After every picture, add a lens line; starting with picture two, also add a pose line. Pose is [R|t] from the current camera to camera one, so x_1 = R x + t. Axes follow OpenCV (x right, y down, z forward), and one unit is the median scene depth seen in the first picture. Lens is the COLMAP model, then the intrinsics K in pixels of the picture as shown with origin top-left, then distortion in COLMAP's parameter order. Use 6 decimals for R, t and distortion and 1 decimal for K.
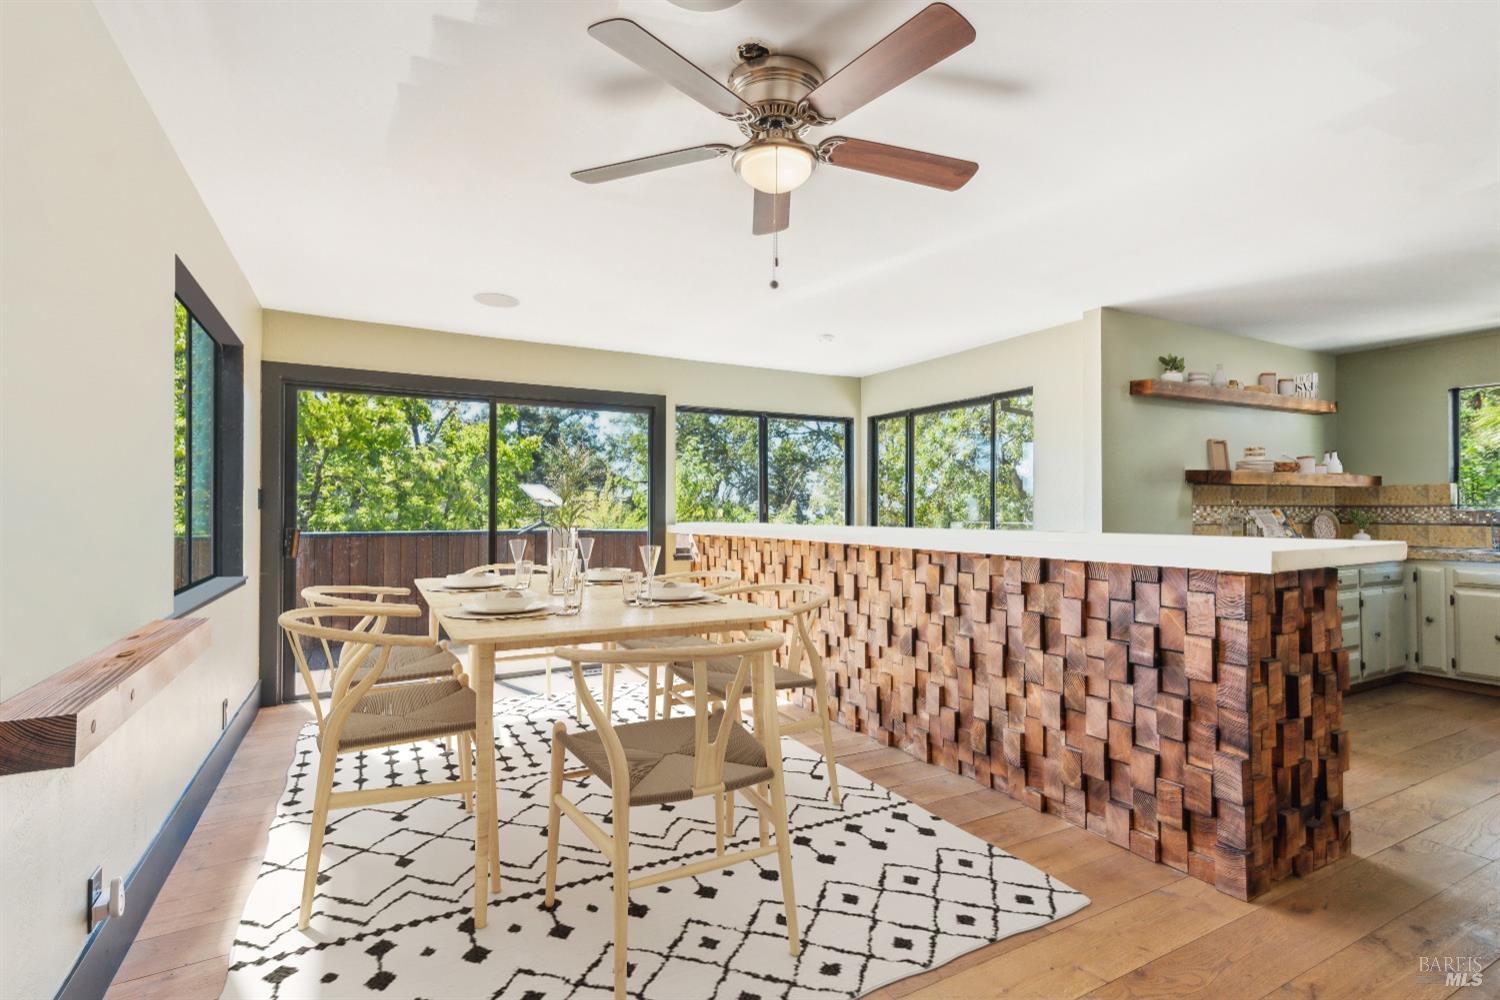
lens RADIAL K [[697.2, 0, 749.3], [0, 697.2, 503.6], [0, 0, 1]] dist [0.006504, -0.000004]
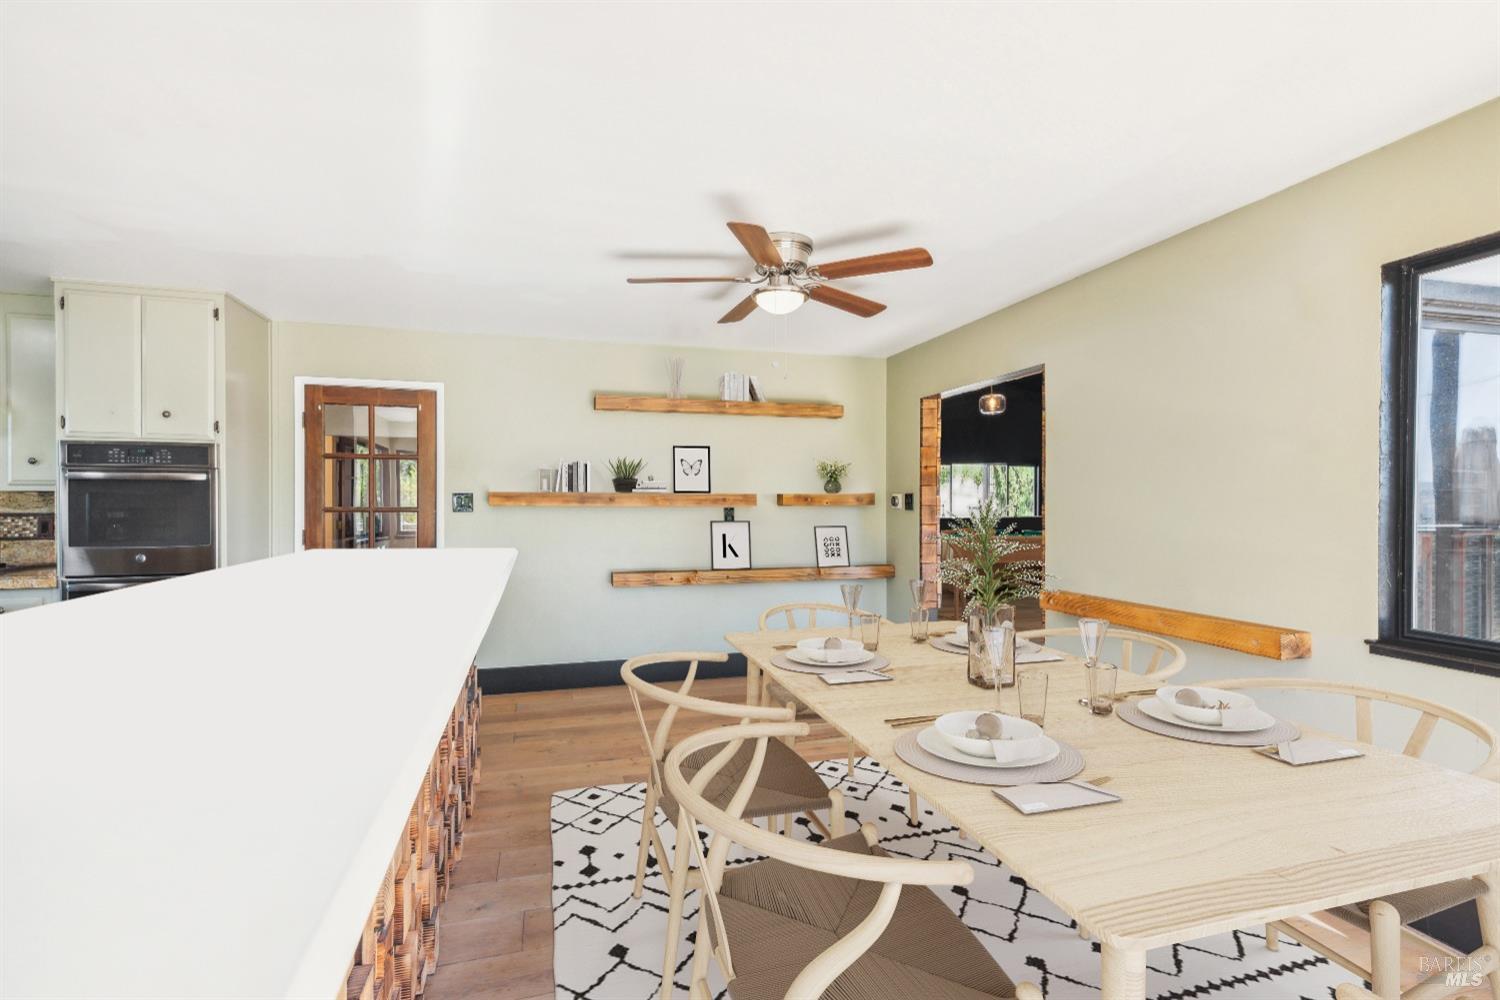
lens RADIAL K [[713.0, 0, 749.4], [0, 713.0, 509.4], [0, 0, 1]] dist [0.008333, 0.000454]
pose [[-0.977616, -0.003192, 0.210373, -0.108914], [-0.004441, 0.999975, -0.005466, -0.011740], [-0.210350, -0.006278, -0.977606, 1.115086]]
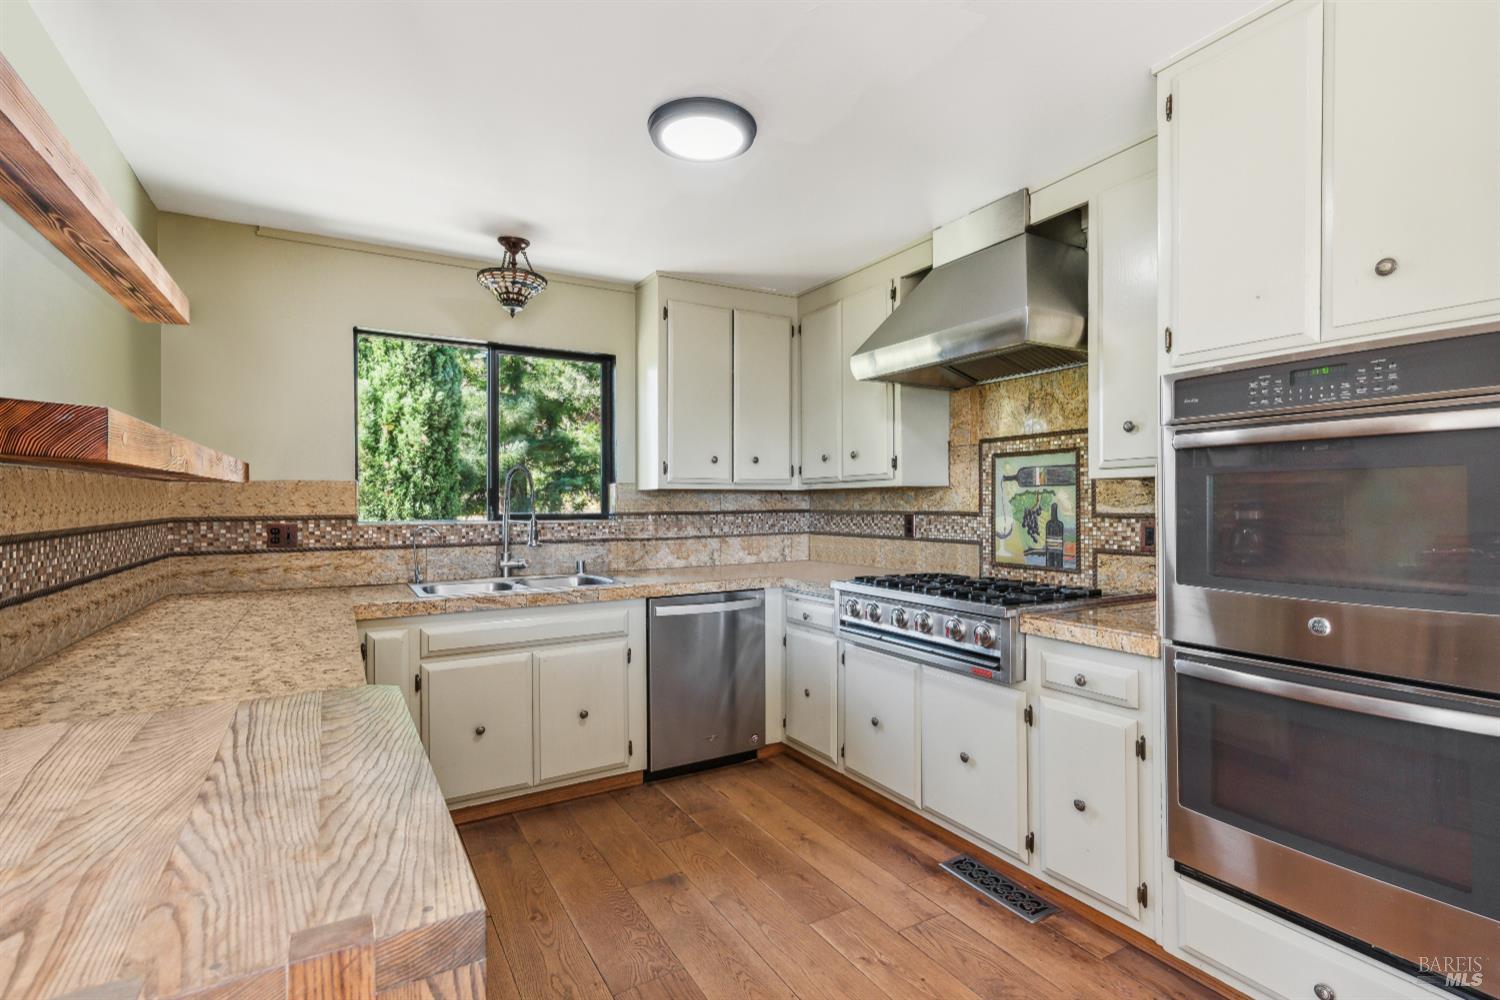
lens RADIAL K [[697.2, 0, 749.3], [0, 697.2, 503.6], [0, 0, 1]] dist [0.006504, -0.000004]
pose [[-0.030378, -0.002264, 0.999536, 0.414357], [-0.007119, 0.999973, 0.002048, -0.014797], [-0.999513, -0.007054, -0.030393, 0.745240]]
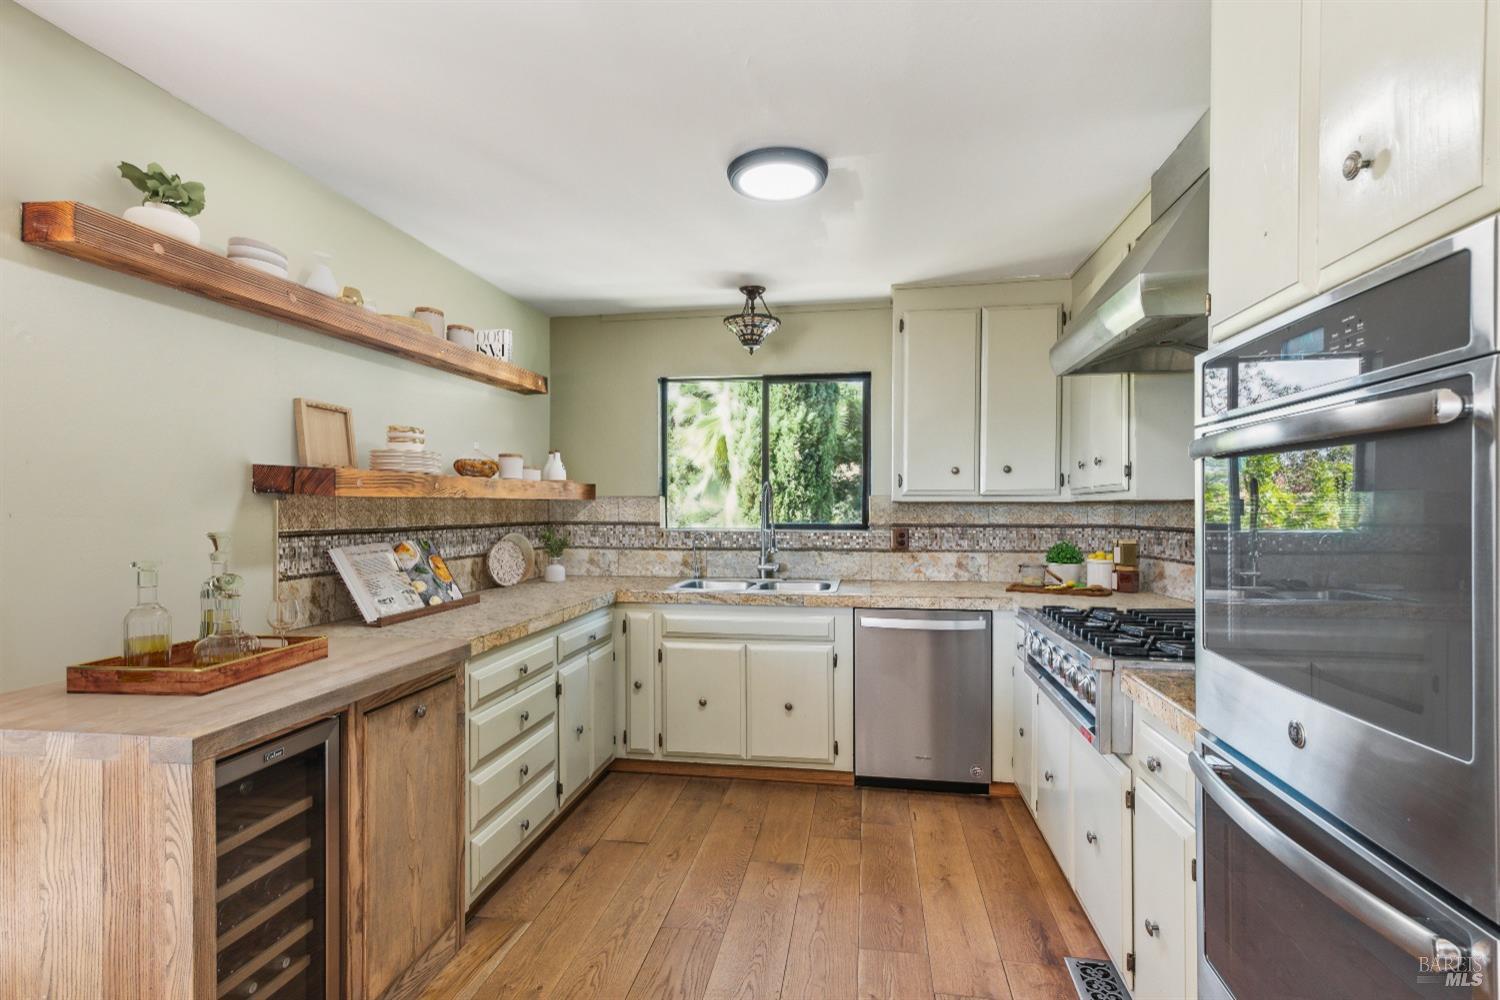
lens RADIAL K [[713.0, 0, 749.4], [0, 713.0, 509.4], [0, 0, 1]] dist [0.008333, 0.000454]
pose [[0.609970, -0.003438, 0.792417, 0.460738], [-0.009595, 0.999885, 0.011724, -0.027702], [-0.792366, -0.014755, 0.609867, 0.465984]]
